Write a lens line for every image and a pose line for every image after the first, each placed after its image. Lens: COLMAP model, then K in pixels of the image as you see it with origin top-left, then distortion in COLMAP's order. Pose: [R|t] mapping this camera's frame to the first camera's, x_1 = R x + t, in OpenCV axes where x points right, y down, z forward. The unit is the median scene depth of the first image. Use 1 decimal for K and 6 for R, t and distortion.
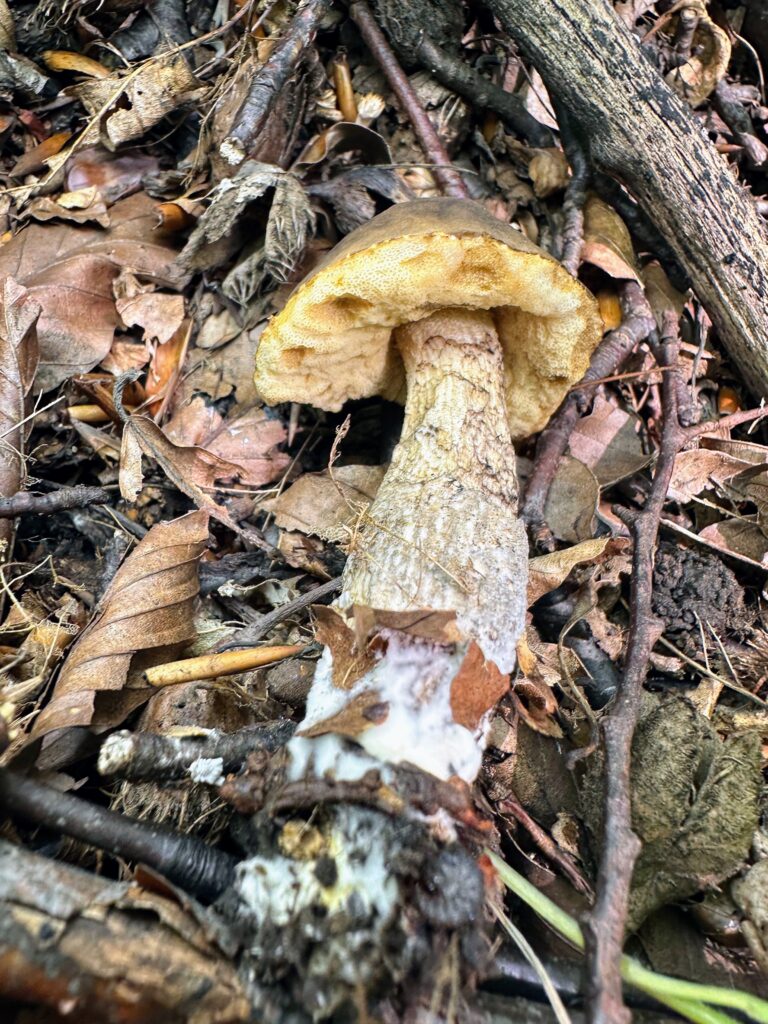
lens RADIAL K [[727.7, 0, 287.5], [0, 727.7, 482.6], [0, 0, 1]] dist [-0.018586, 0.007291]
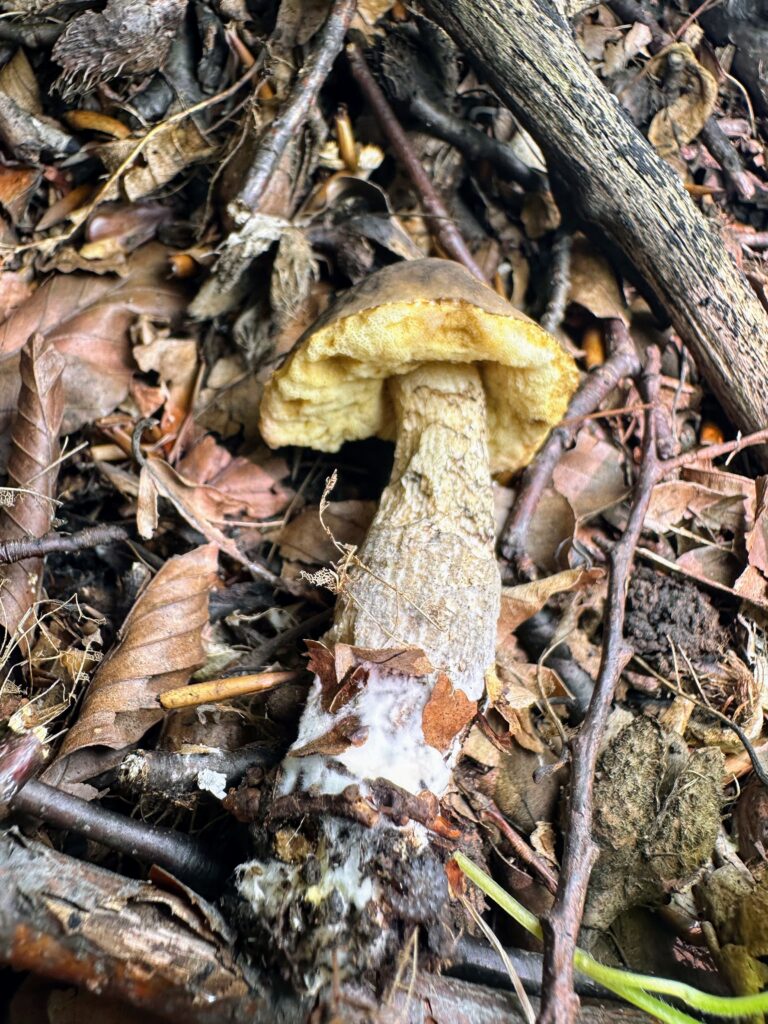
lens RADIAL K [[727.7, 0, 287.5], [0, 727.7, 482.6], [0, 0, 1]] dist [-0.018586, 0.007291]
pose [[0.999478, -0.006687, -0.031609, 0.029219], [0.006675, 0.999978, -0.000507, -0.048674], [0.031612, 0.000296, 0.999500, -0.089244]]
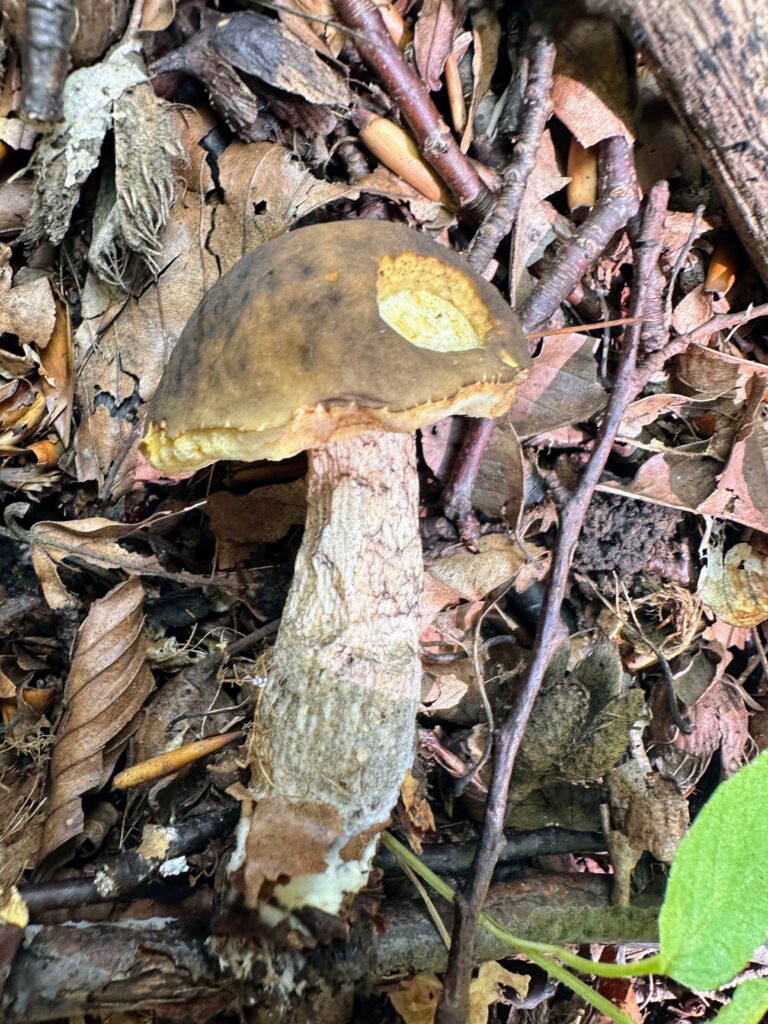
lens RADIAL K [[727.7, 0, 287.5], [0, 727.7, 482.6], [0, 0, 1]] dist [-0.018586, 0.007291]
pose [[0.987207, -0.124893, -0.099117, 0.197779], [0.159434, 0.779955, 0.605187, -0.585012], [0.001723, -0.613247, 0.789889, 0.225592]]
